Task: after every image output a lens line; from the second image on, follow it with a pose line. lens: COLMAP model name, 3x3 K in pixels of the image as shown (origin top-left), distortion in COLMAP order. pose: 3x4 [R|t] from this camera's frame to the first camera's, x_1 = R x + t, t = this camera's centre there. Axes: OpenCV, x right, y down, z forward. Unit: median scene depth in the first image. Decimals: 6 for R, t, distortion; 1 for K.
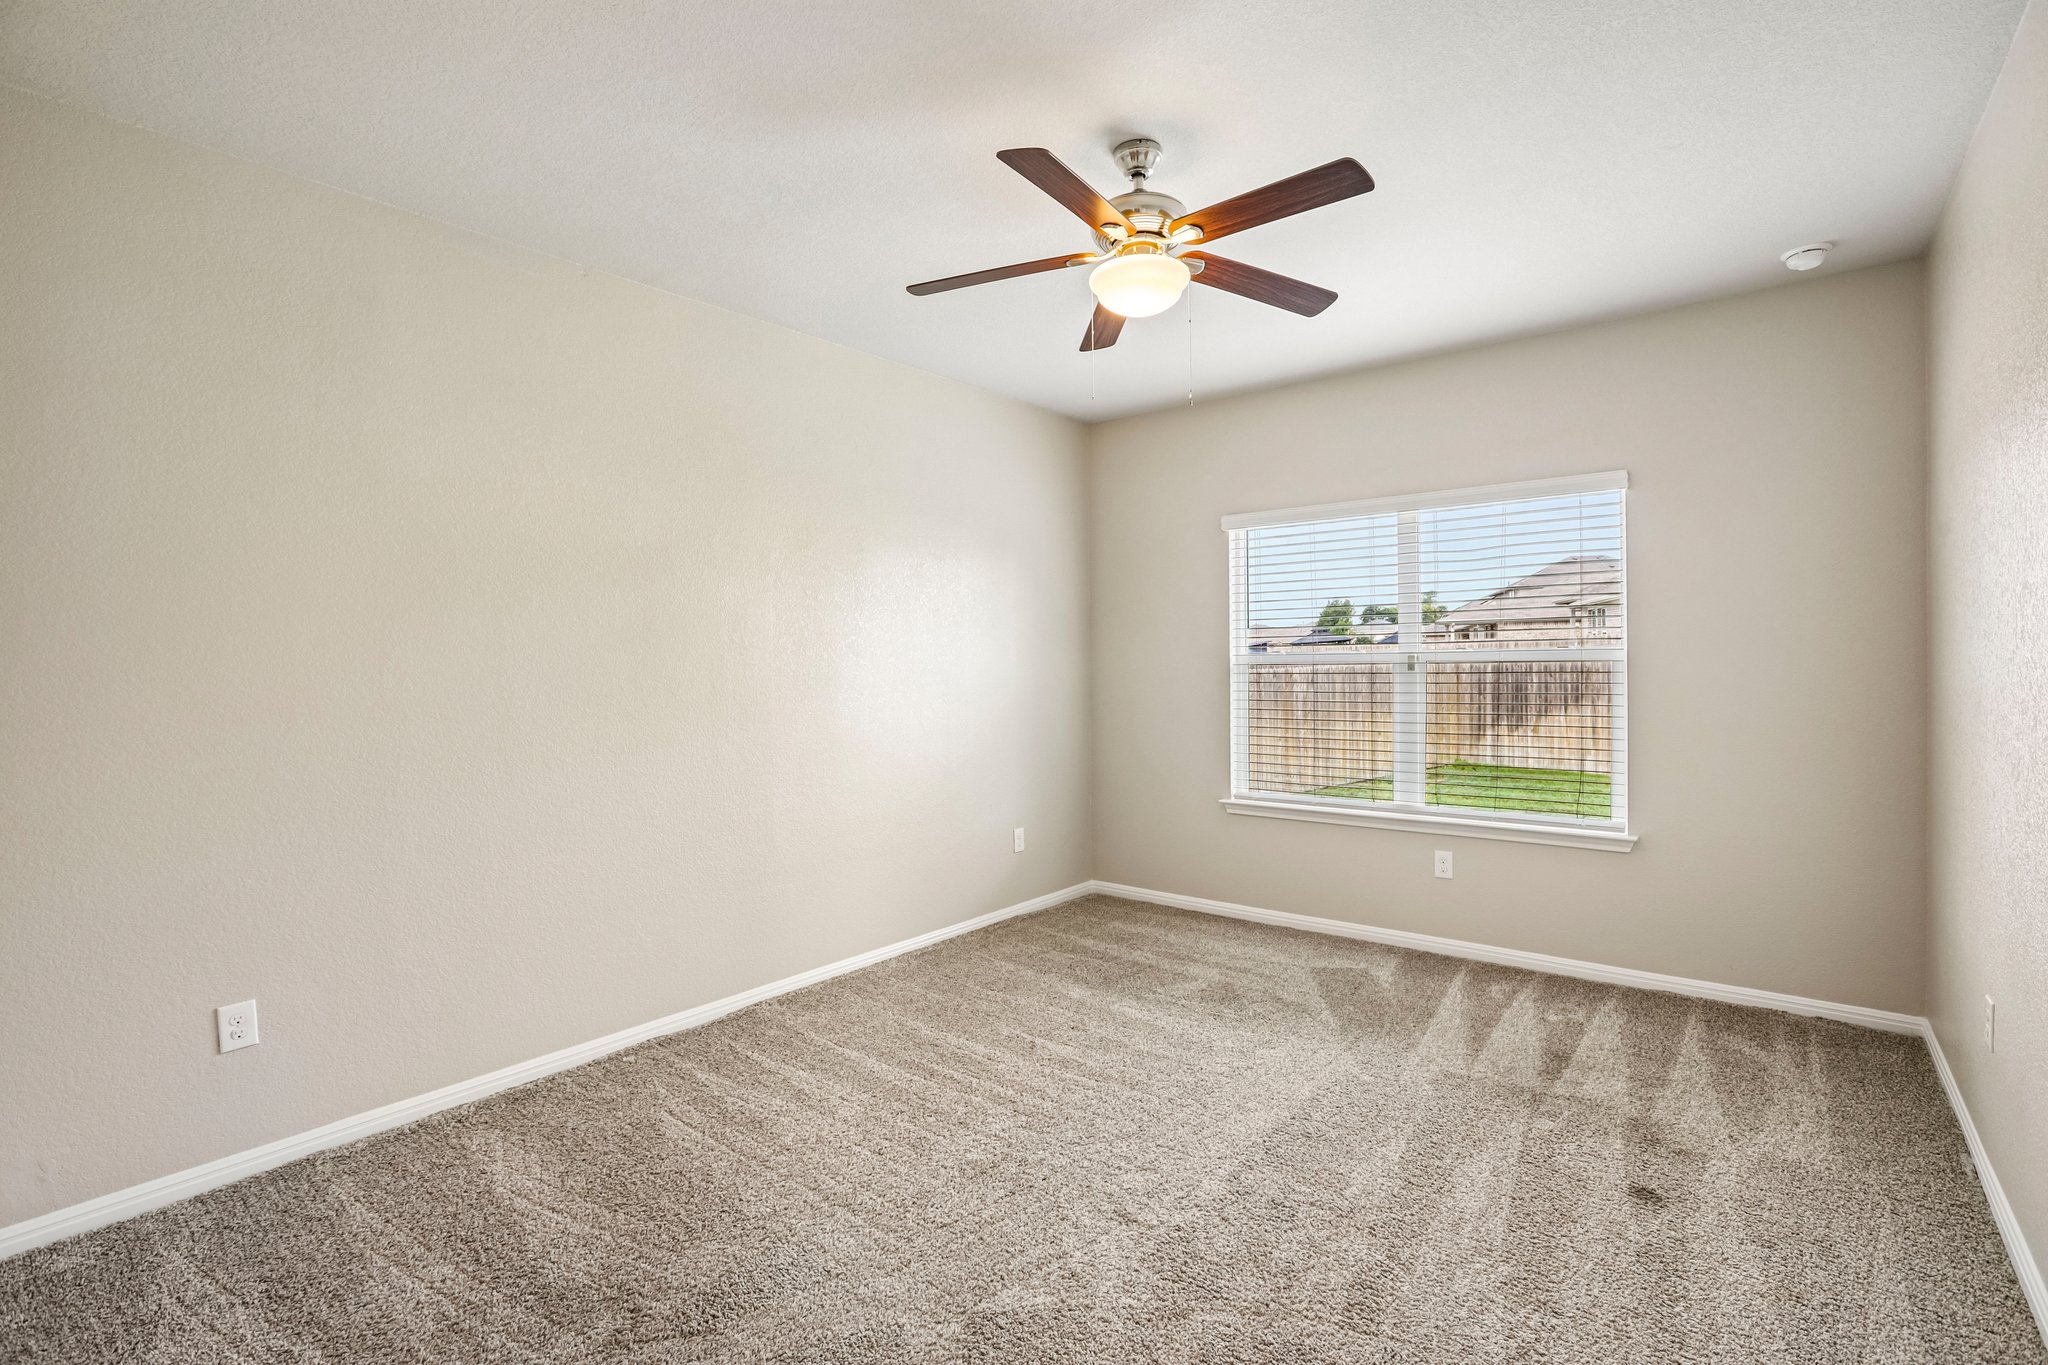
lens RADIAL K [[921.2, 0, 1024.0], [0, 921.2, 682.5], [0, 0, 1]] dist [-0.049245, 0.000609]
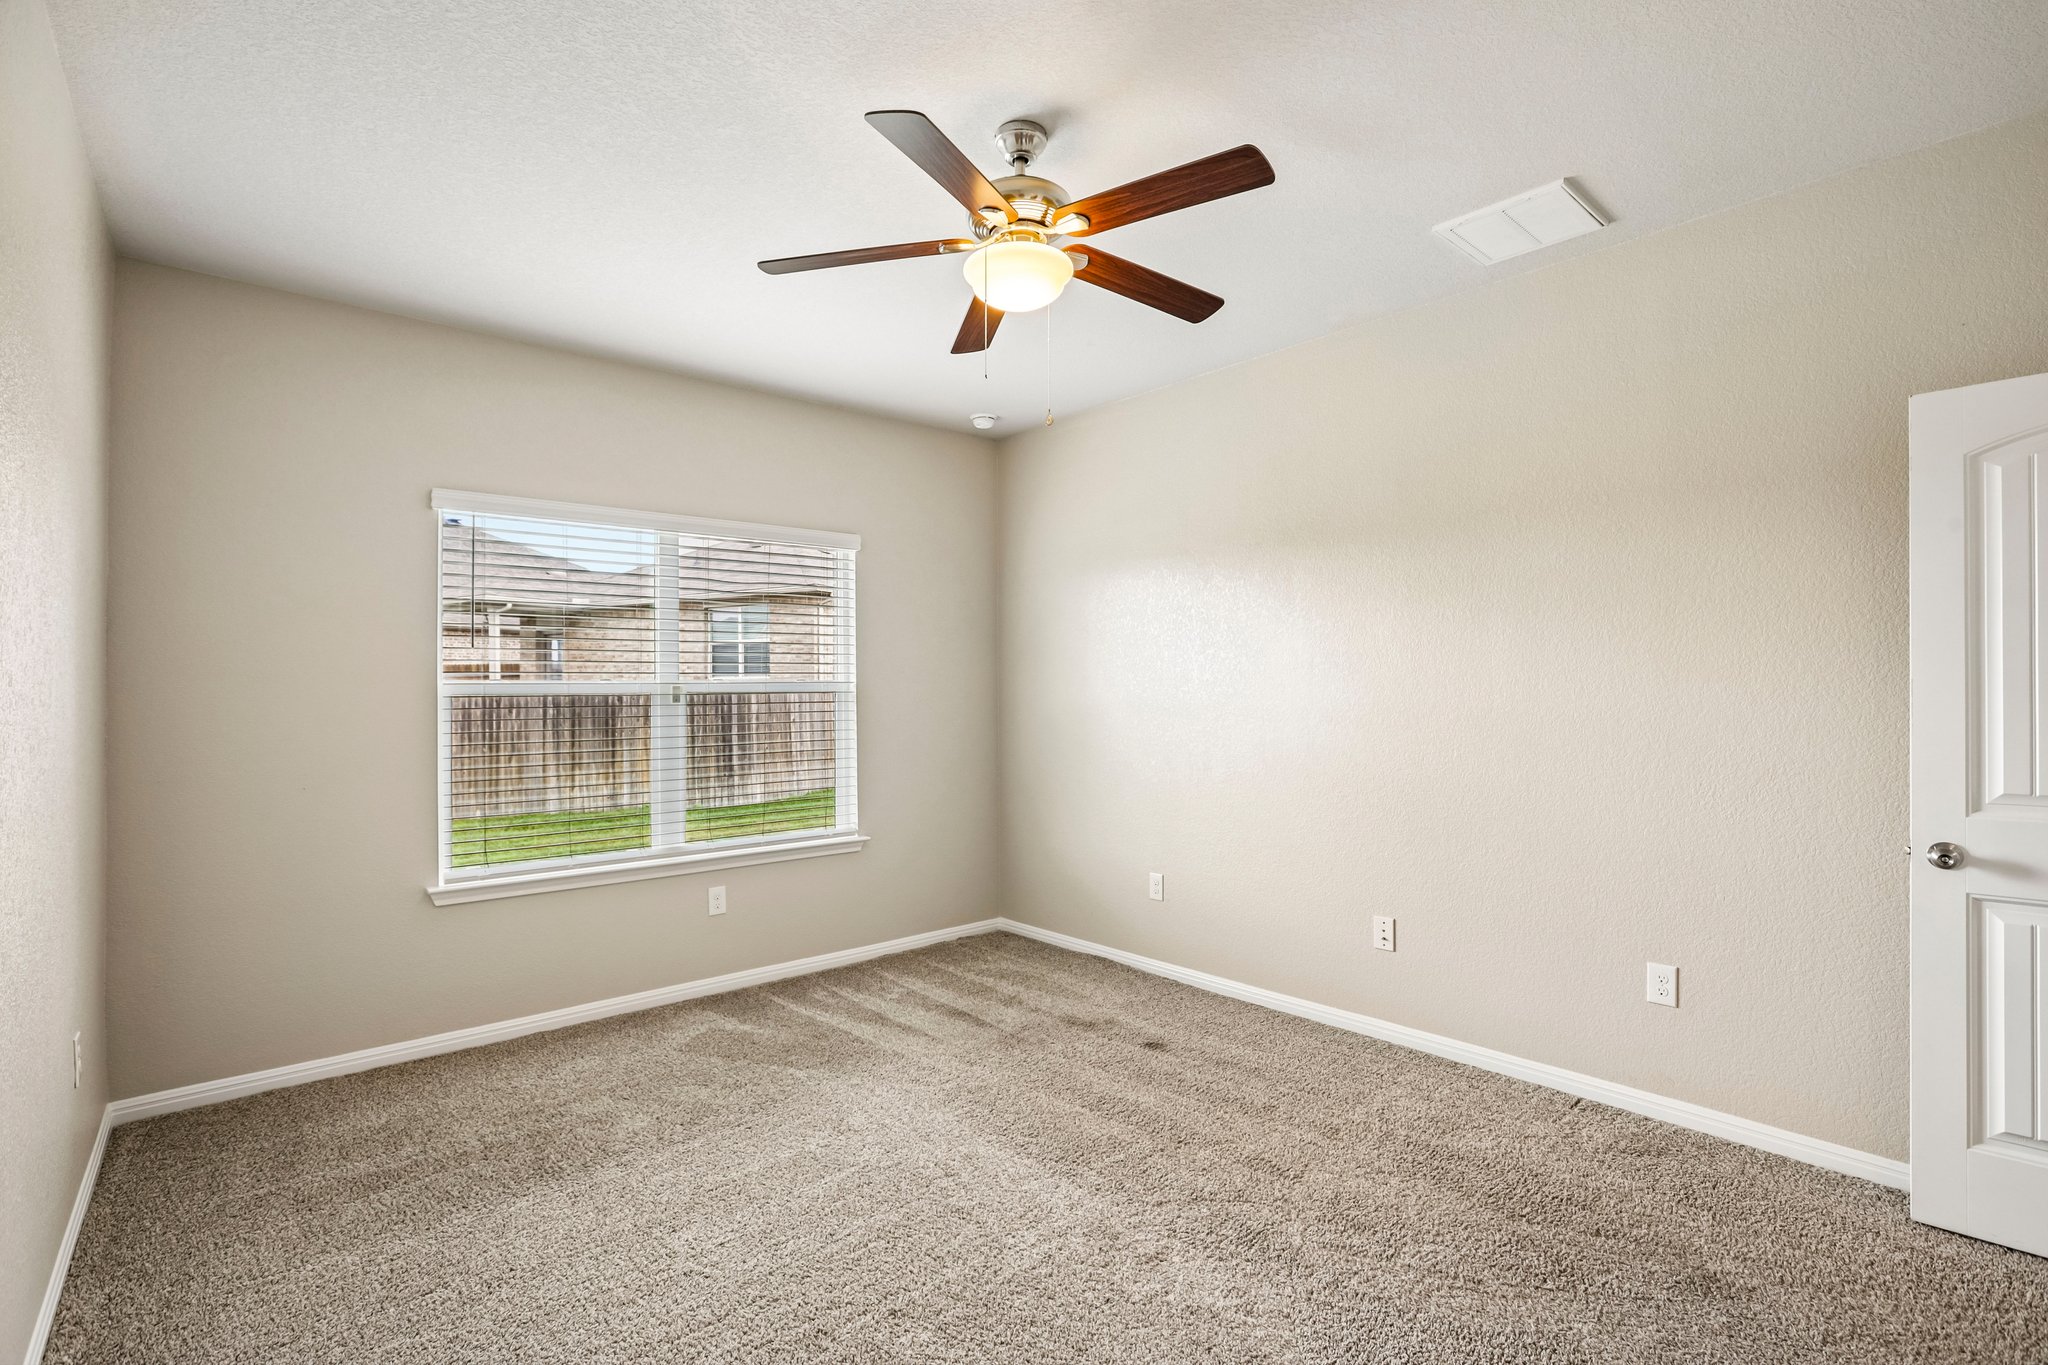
lens RADIAL K [[916.8, 0, 1032.4], [0, 916.8, 697.3], [0, 0, 1]] dist [-0.054859, 0.000260]
pose [[0.138876, 0.005201, 0.990296, -0.510616], [0.025338, 0.999640, -0.008804, -0.000827], [-0.989986, 0.026314, 0.138694, 0.586388]]
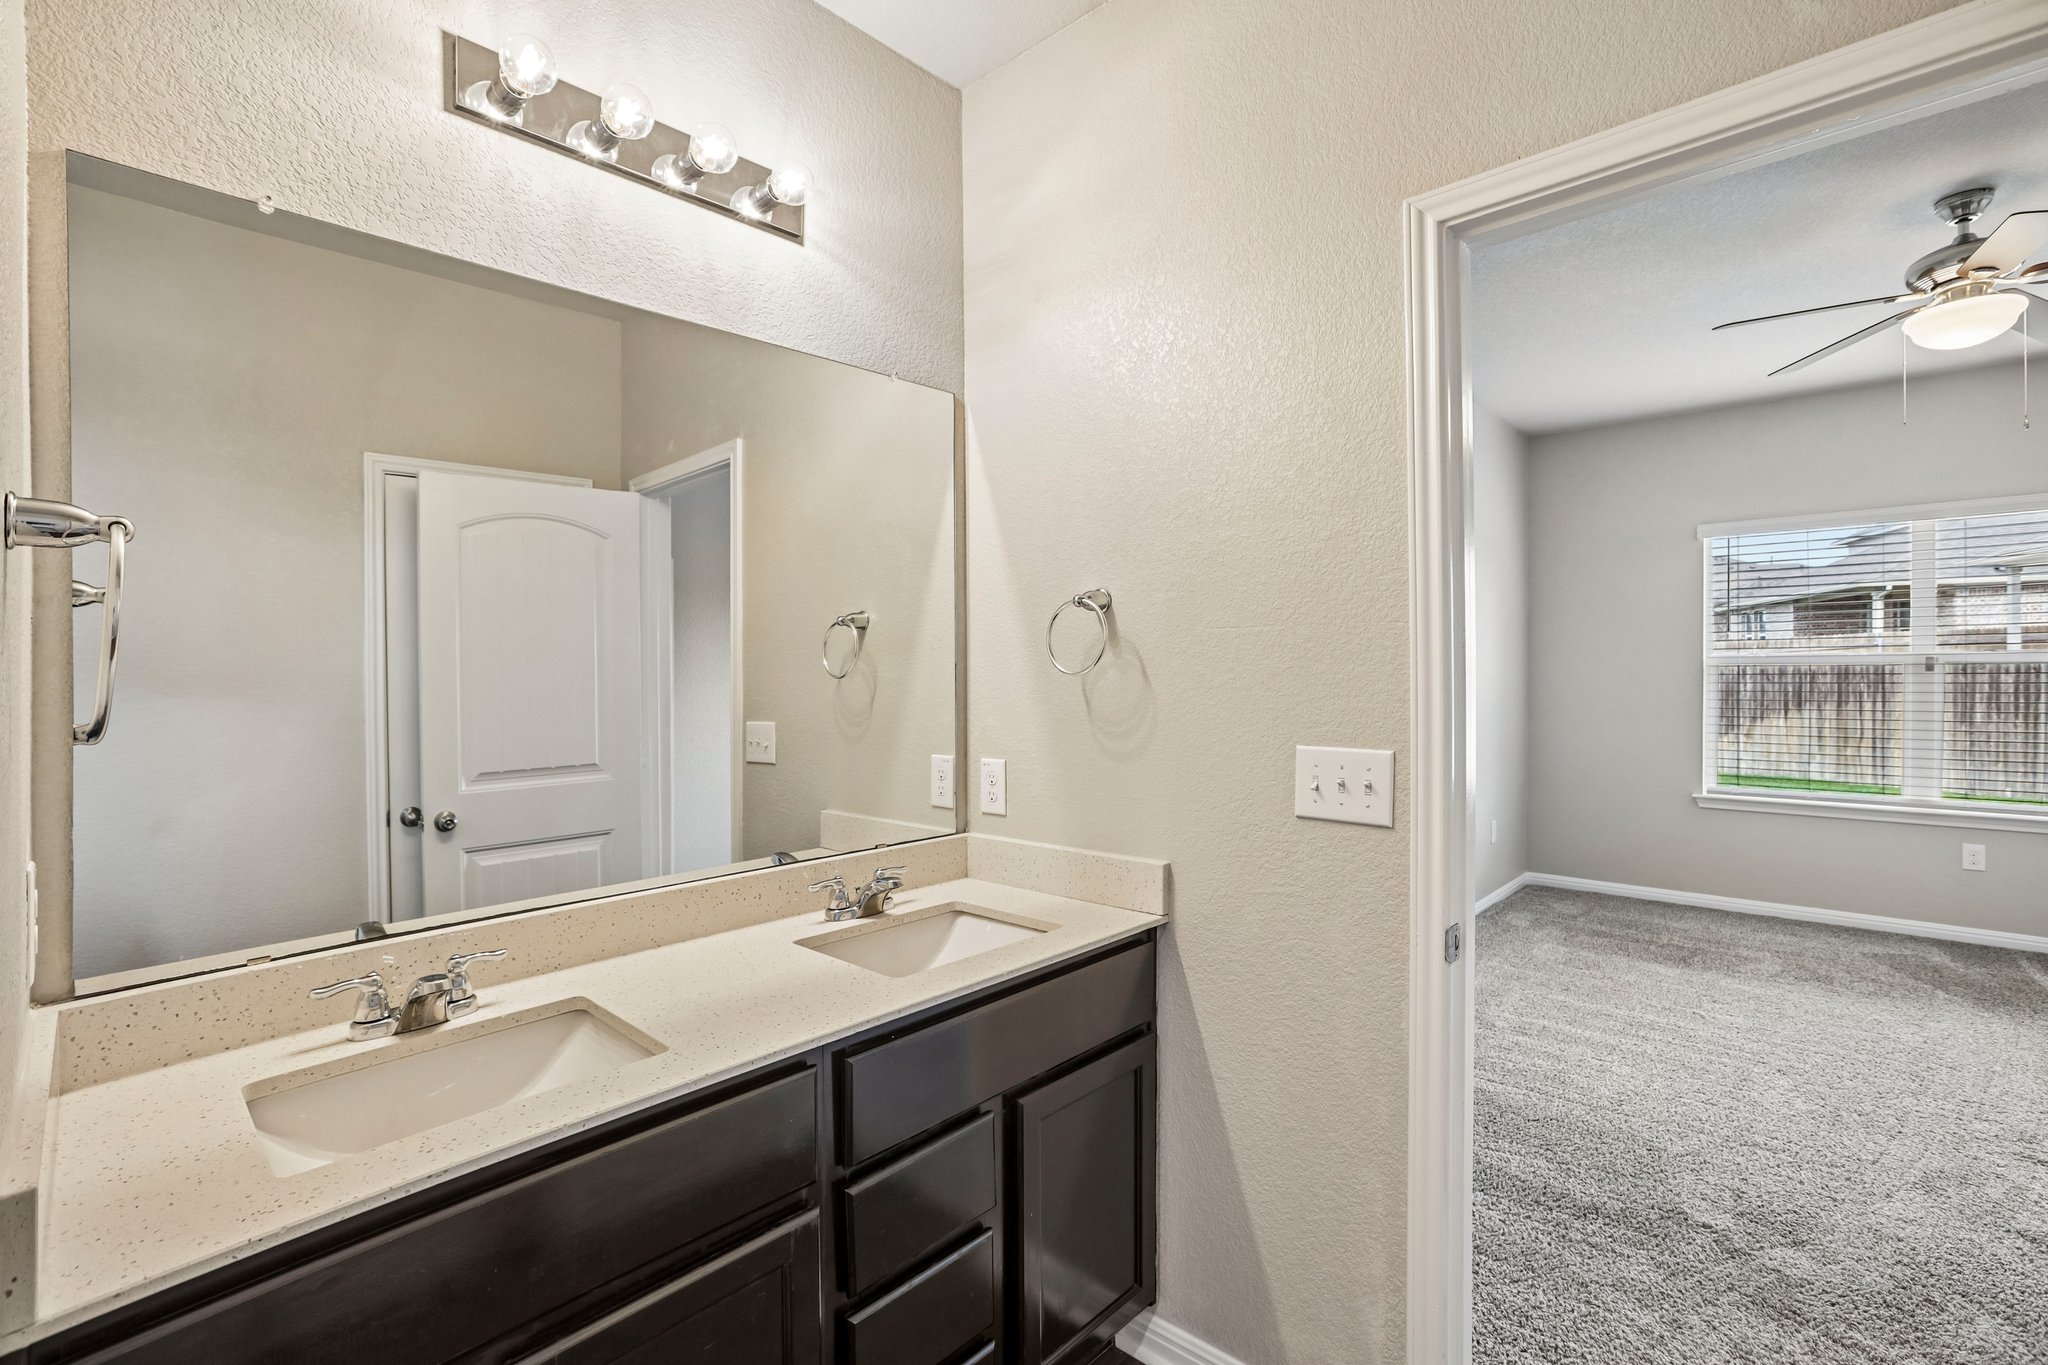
lens RADIAL K [[929.9, 0, 1072.1], [0, 929.9, 677.7], [0, 0, 1]] dist [0.001134, 0.000342]
pose [[0.999741, 0.002696, -0.022610, -0.614394], [-0.002907, 0.999953, -0.009280, 0.008045], [0.022584, 0.009343, 0.999701, -0.104815]]
